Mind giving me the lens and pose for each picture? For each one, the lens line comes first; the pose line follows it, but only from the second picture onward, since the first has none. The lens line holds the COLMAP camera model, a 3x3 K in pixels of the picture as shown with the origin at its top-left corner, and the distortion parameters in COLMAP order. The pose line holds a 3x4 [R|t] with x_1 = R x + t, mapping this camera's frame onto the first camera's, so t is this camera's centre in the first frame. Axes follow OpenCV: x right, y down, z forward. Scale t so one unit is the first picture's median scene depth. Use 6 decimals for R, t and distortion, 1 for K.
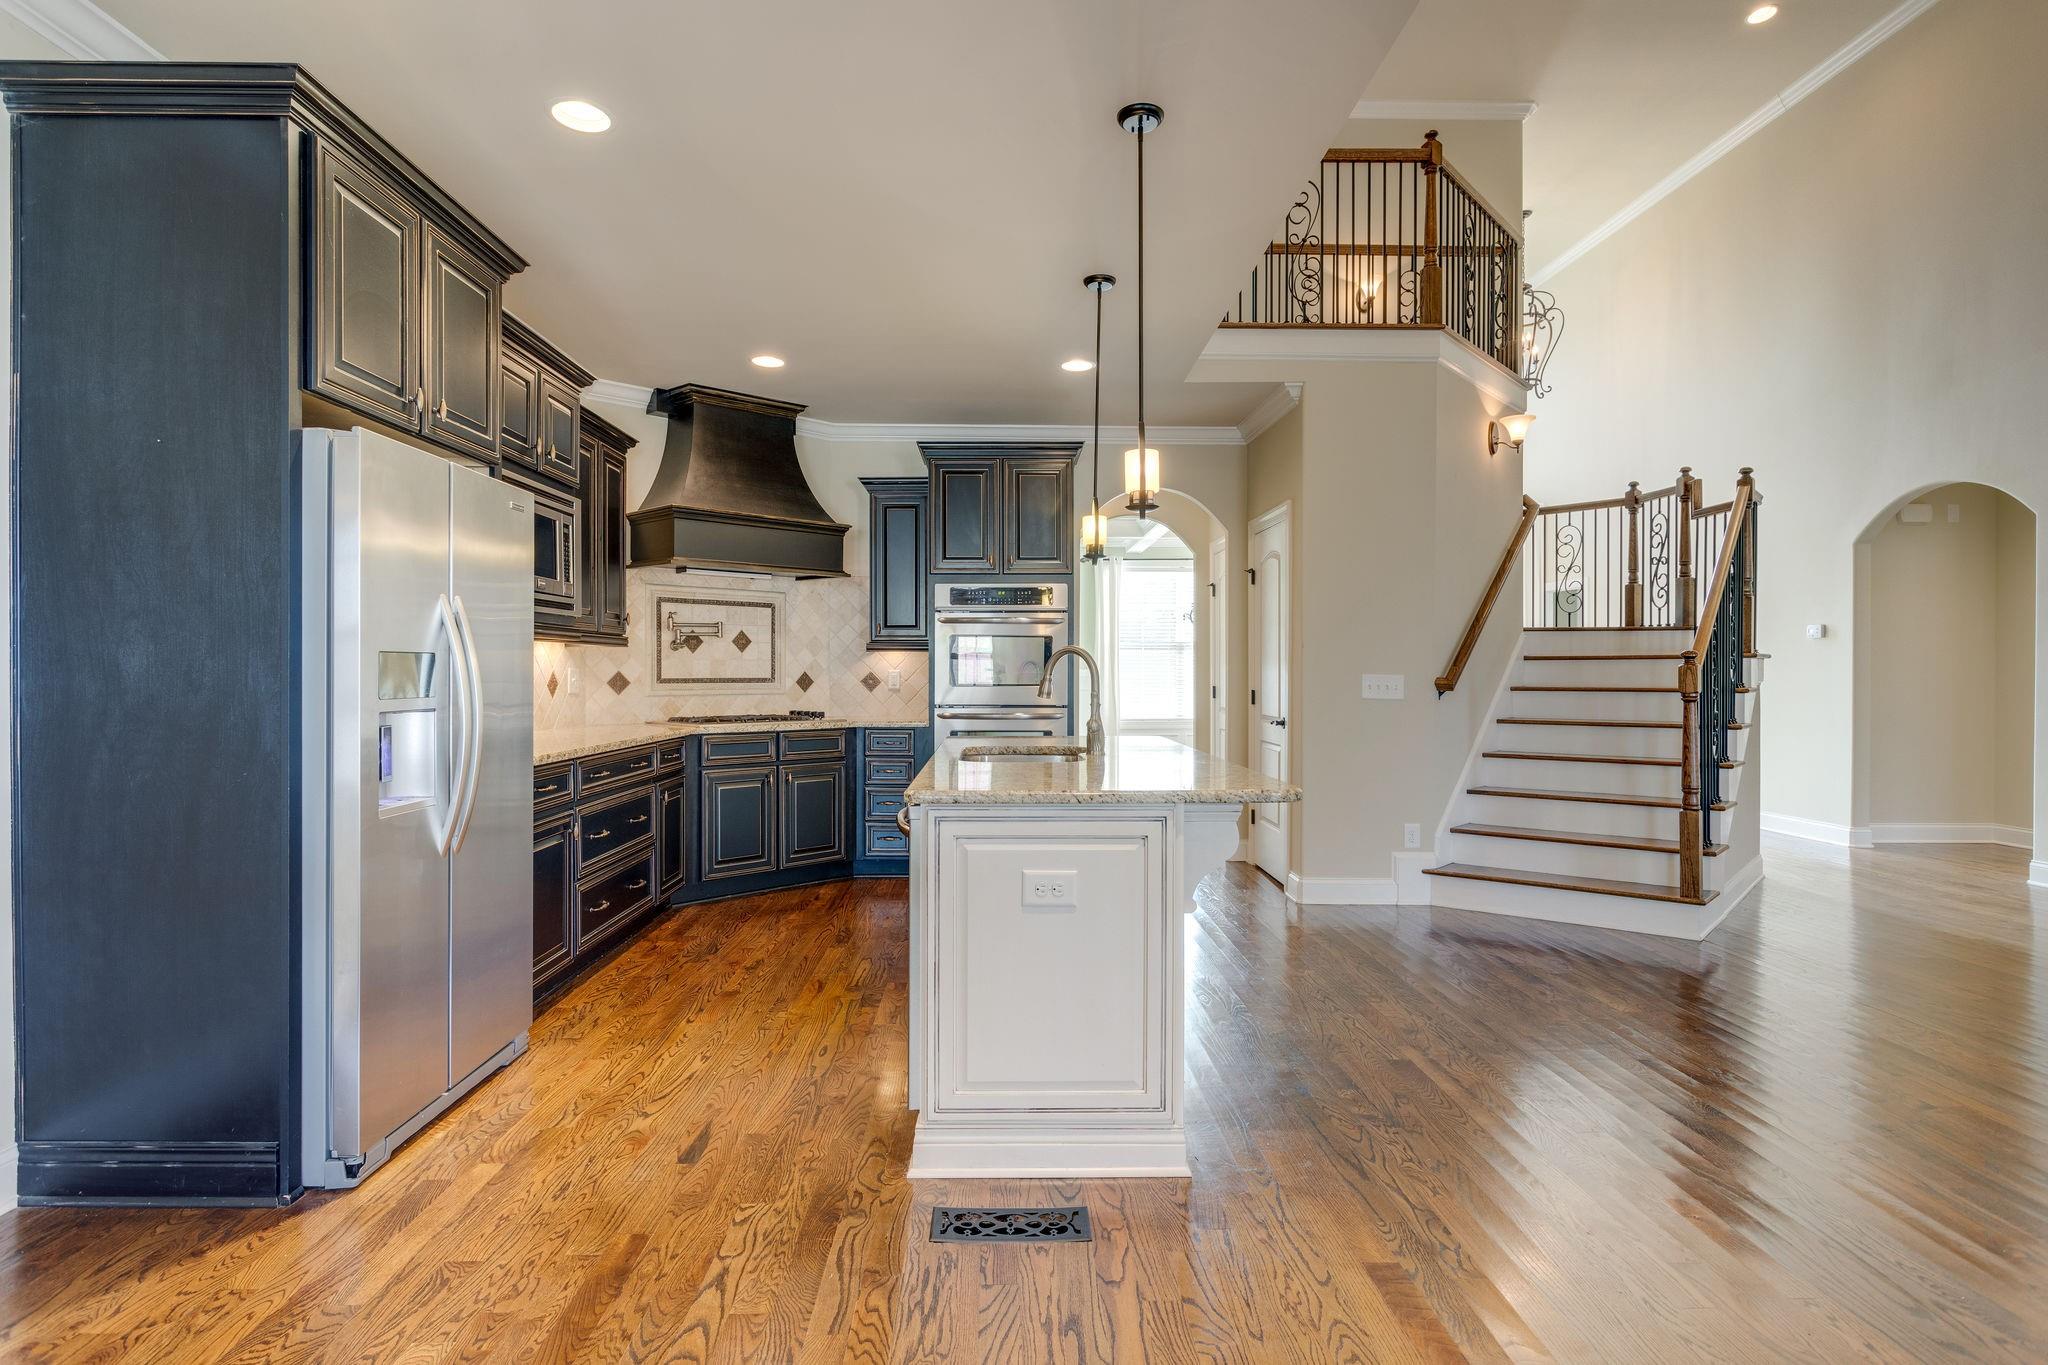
lens RADIAL K [[973.8, 0, 1017.6], [0, 973.8, 671.7], [0, 0, 1]] dist [0.000551, 0.000152]
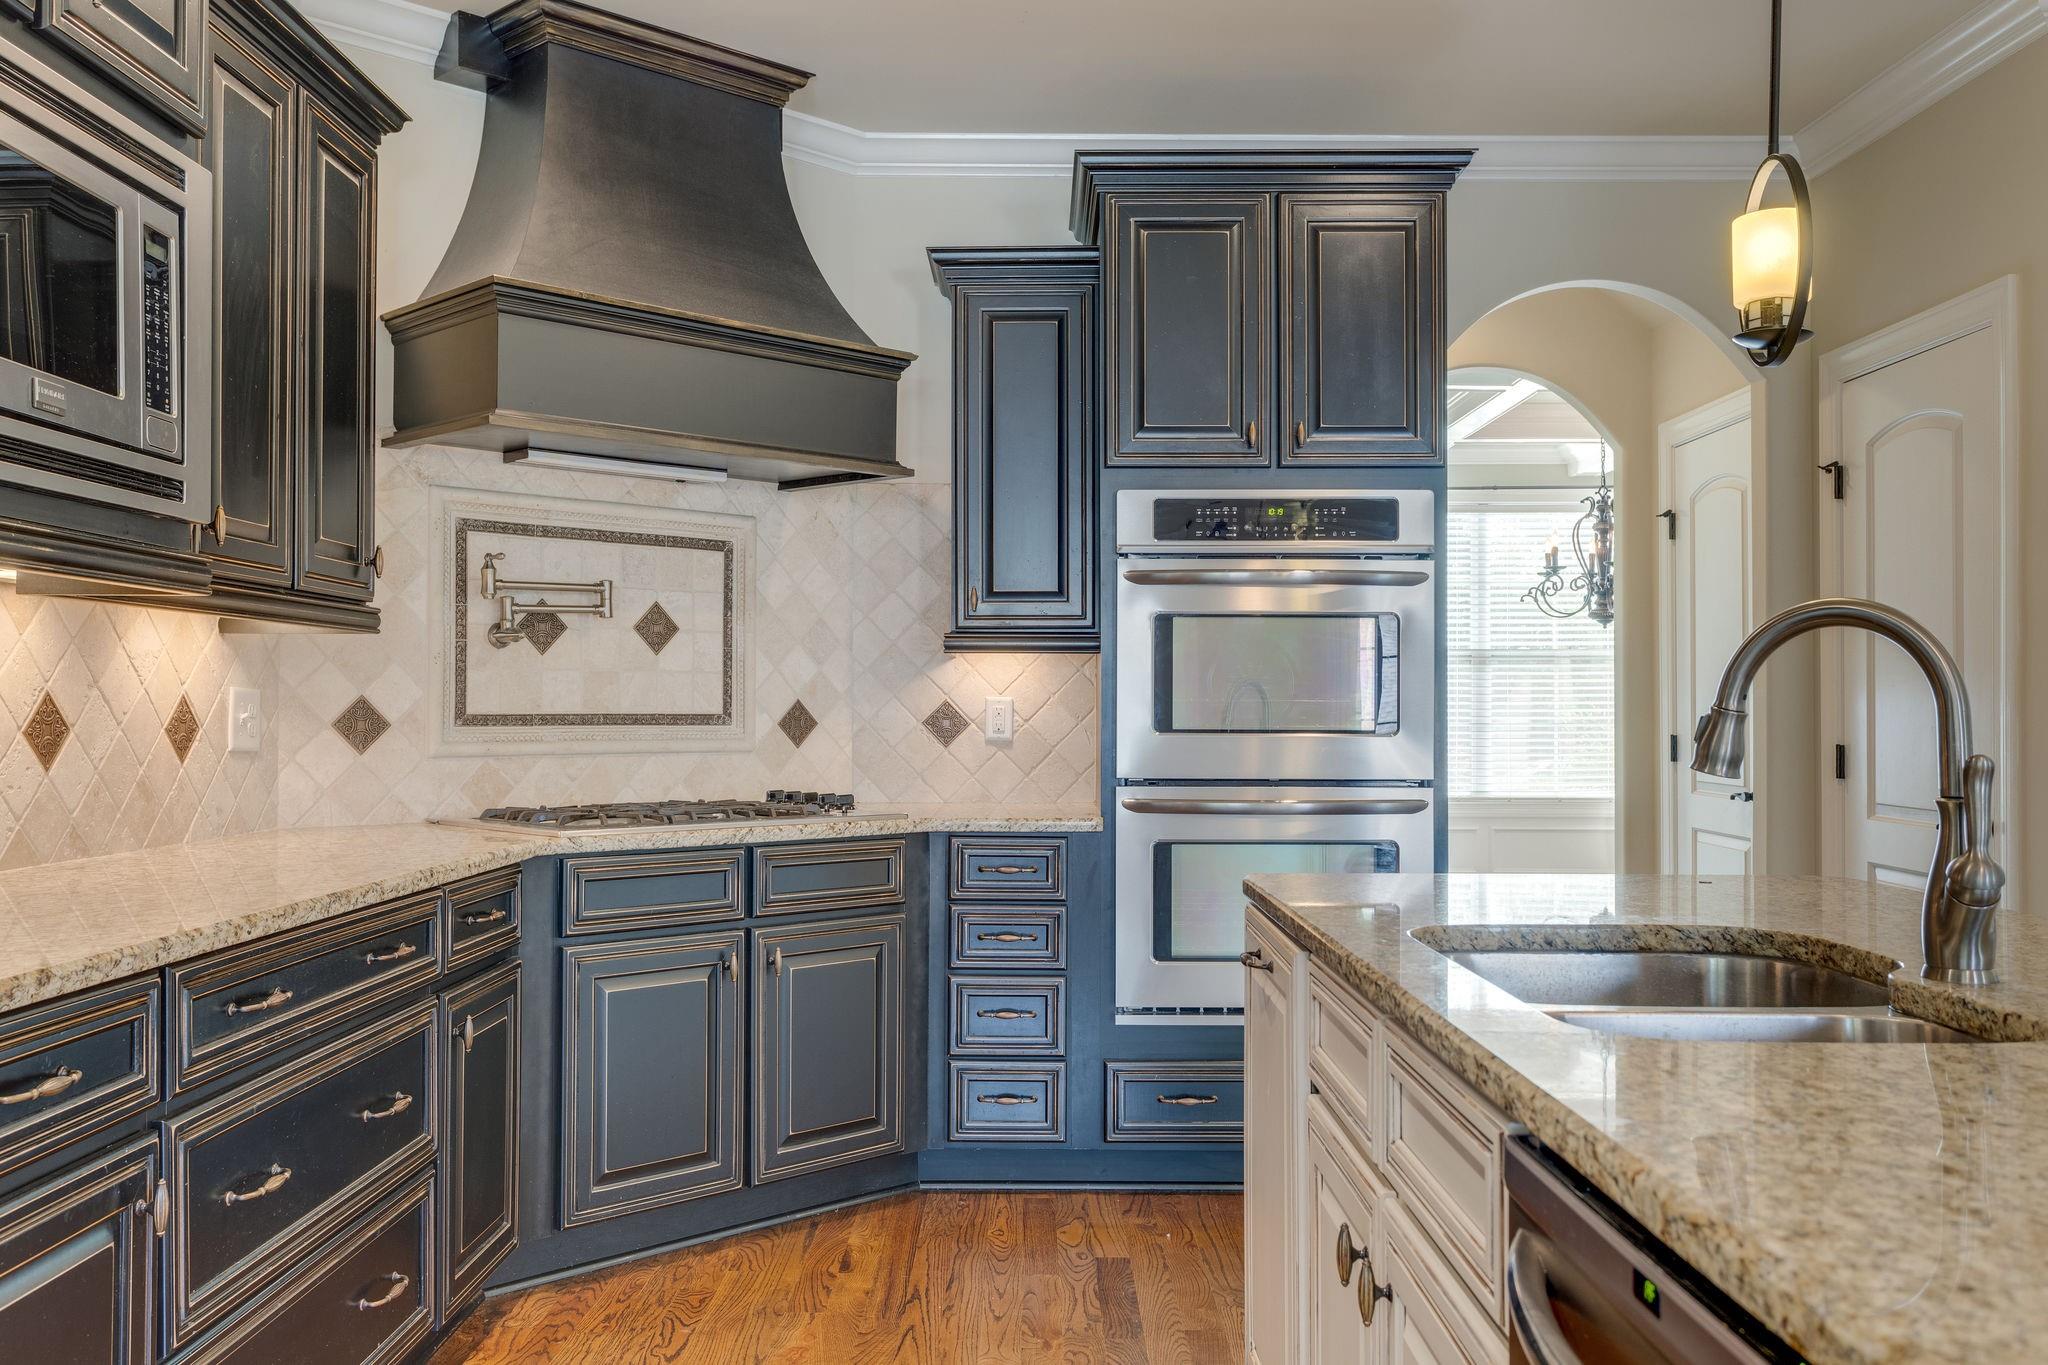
lens RADIAL K [[1564.5, 0, 1024.0], [0, 1564.5, 682.5], [0, 0, 1]] dist [0.005496, 0.000619]
pose [[0.999767, 0.001043, -0.021539, -0.112513], [-0.001422, 0.999845, -0.017567, 0.004770], [0.021518, 0.017594, 0.999614, 0.334046]]
